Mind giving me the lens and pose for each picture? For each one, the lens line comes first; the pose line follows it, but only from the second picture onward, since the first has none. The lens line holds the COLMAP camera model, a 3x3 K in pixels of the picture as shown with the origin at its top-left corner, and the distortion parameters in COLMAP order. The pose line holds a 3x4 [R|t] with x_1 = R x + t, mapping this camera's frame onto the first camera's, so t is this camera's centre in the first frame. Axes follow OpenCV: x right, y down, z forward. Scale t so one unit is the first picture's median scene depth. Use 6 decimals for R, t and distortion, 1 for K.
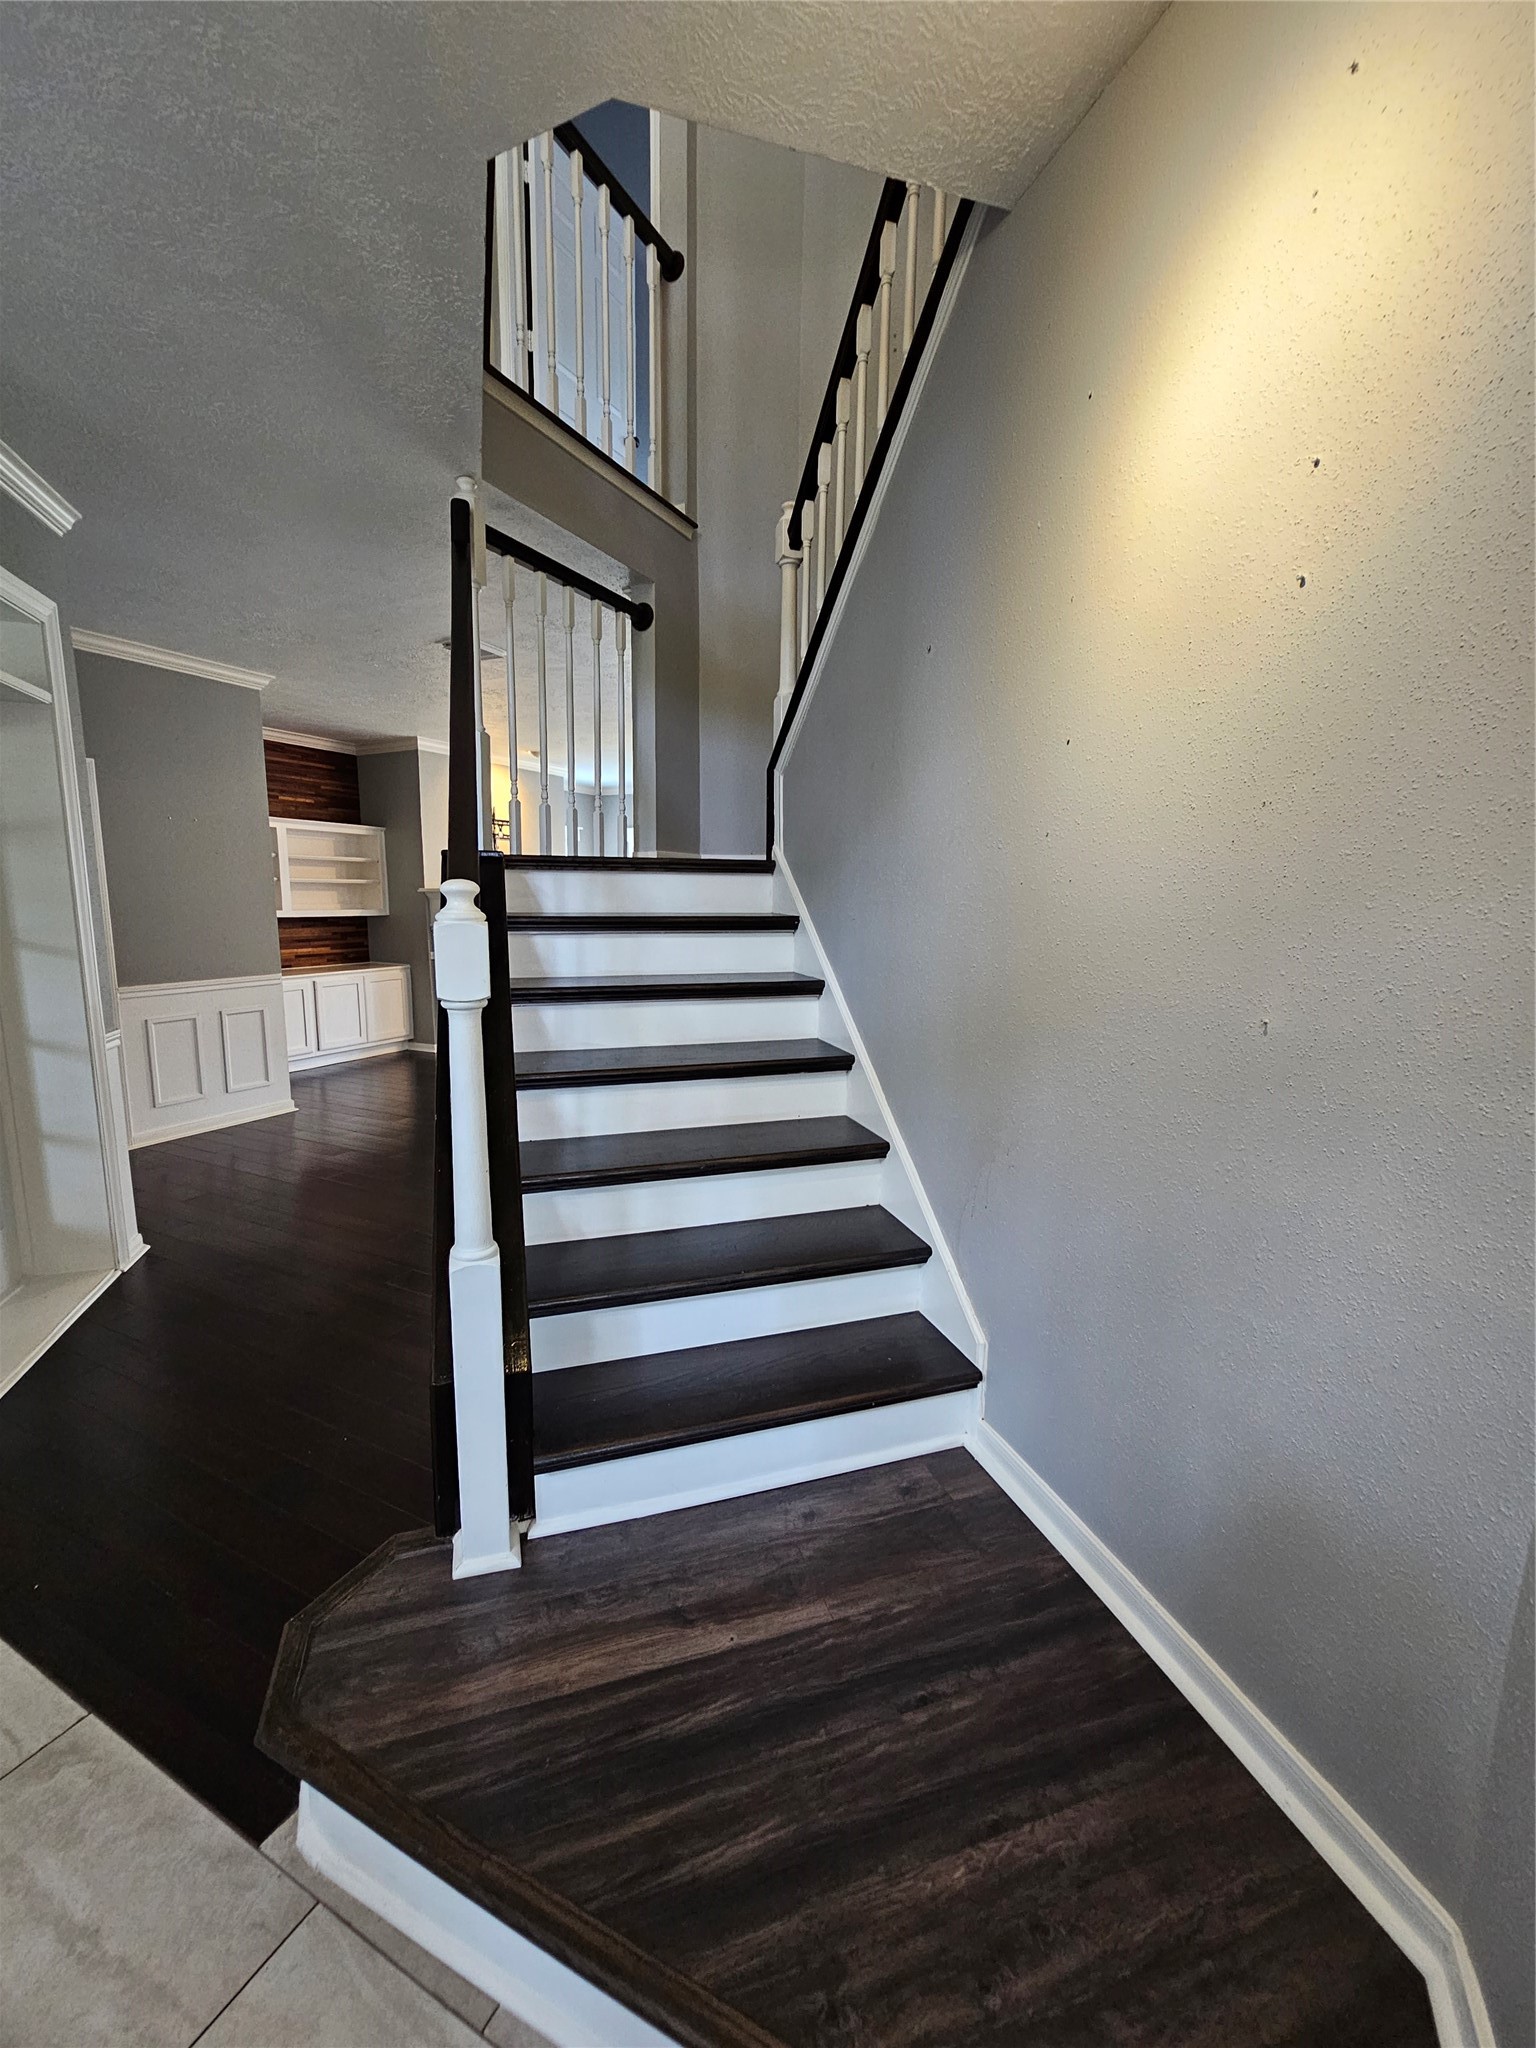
lens RADIAL K [[839.5, 0, 751.1], [0, 839.5, 1021.0], [0, 0, 1]] dist [-0.001621, 0.000311]
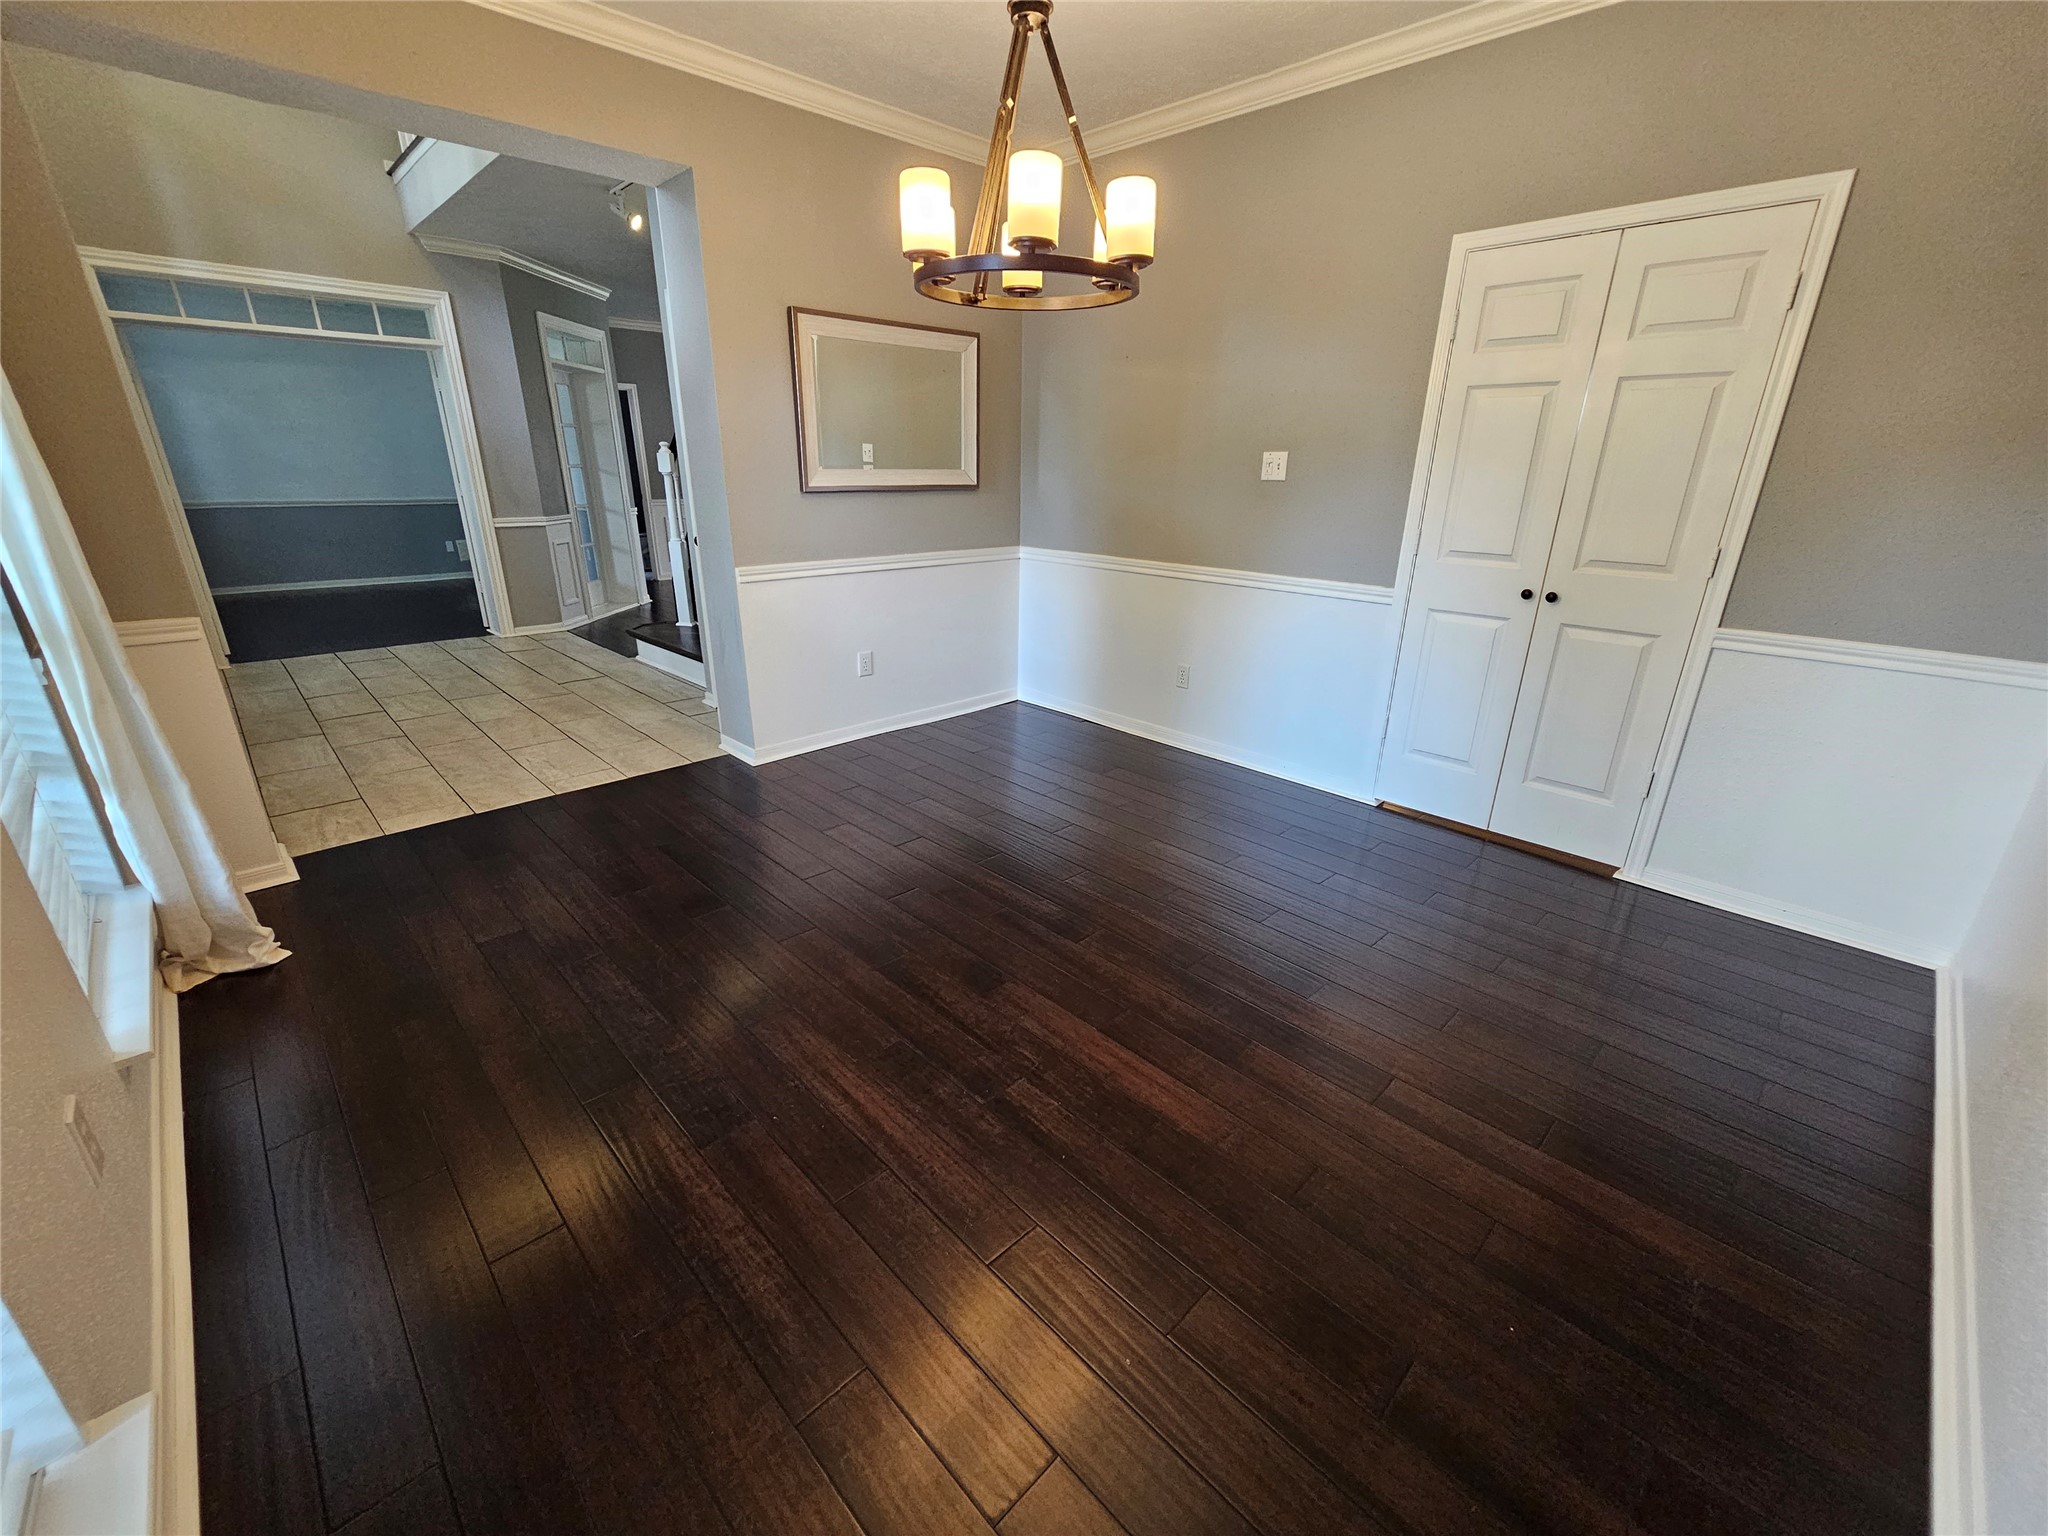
lens RADIAL K [[839.5, 0, 1032.1], [0, 839.5, 777.7], [0, 0, 1]] dist [-0.001621, 0.000311]
pose [[0.948504, 0.113407, -0.295770, 1.142776], [-0.050113, 0.975679, 0.213399, 0.192564], [0.312777, -0.187588, 0.931118, -1.061924]]
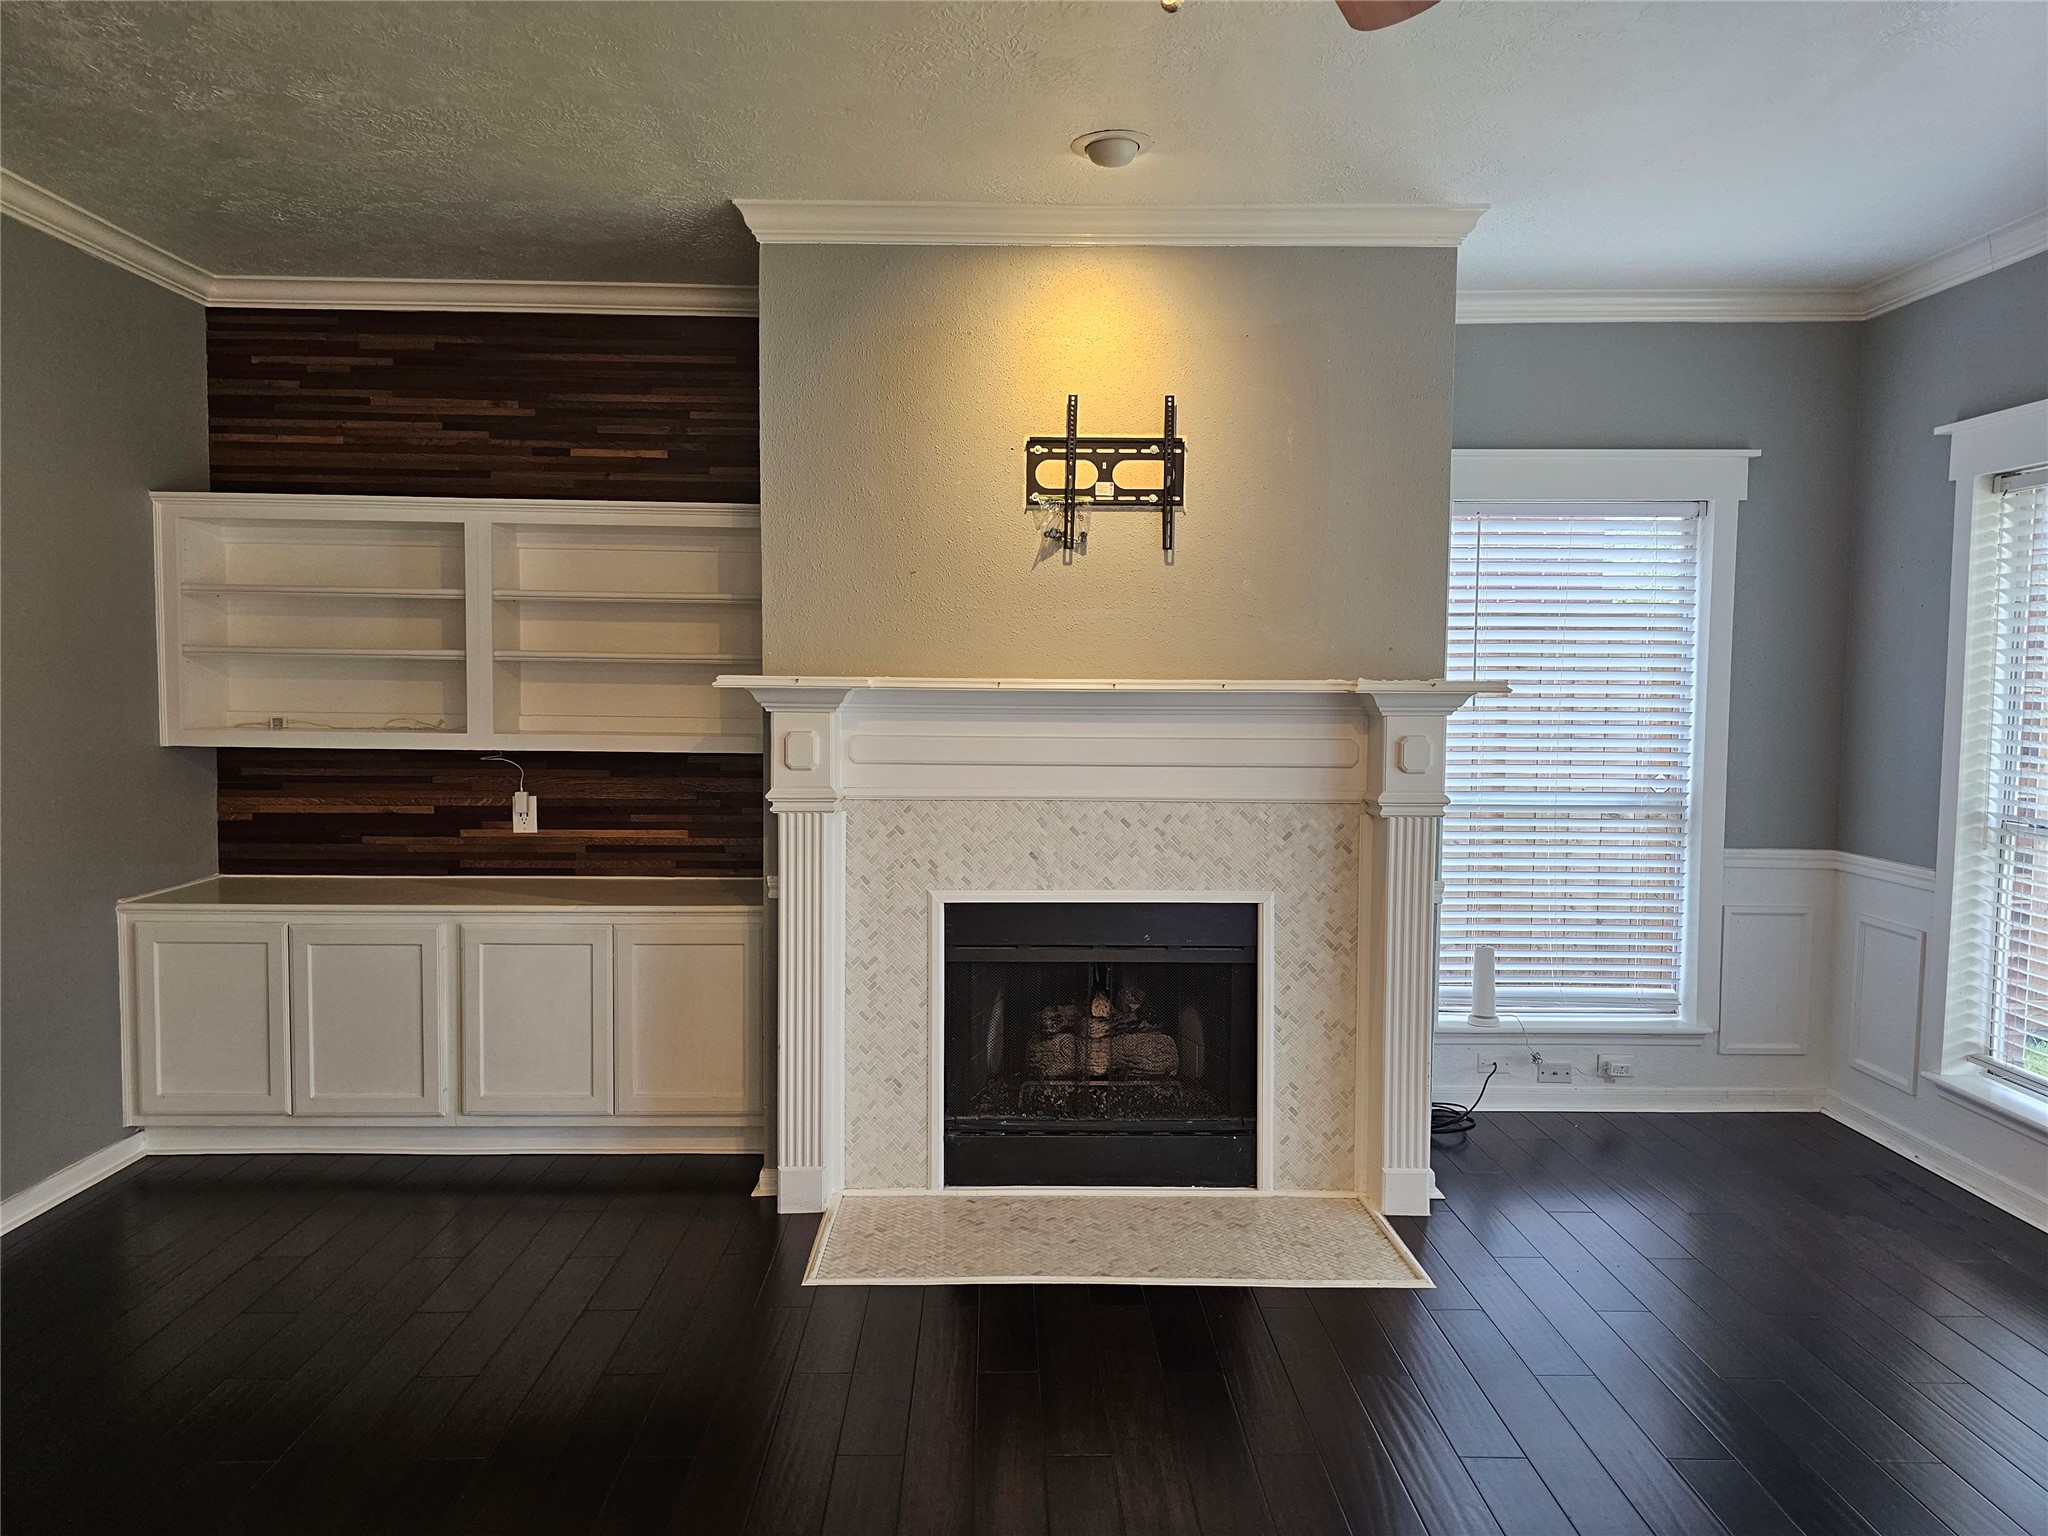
lens RADIAL K [[1376.2, 0, 1015.4], [0, 1376.2, 755.8], [0, 0, 1]] dist [0.027657, -0.009859]
pose [[0.469780, 0.051321, -0.881290, 0.246319], [-0.139666, 0.990056, -0.016795, -0.281934], [0.871665, 0.130976, 0.472277, 1.779495]]
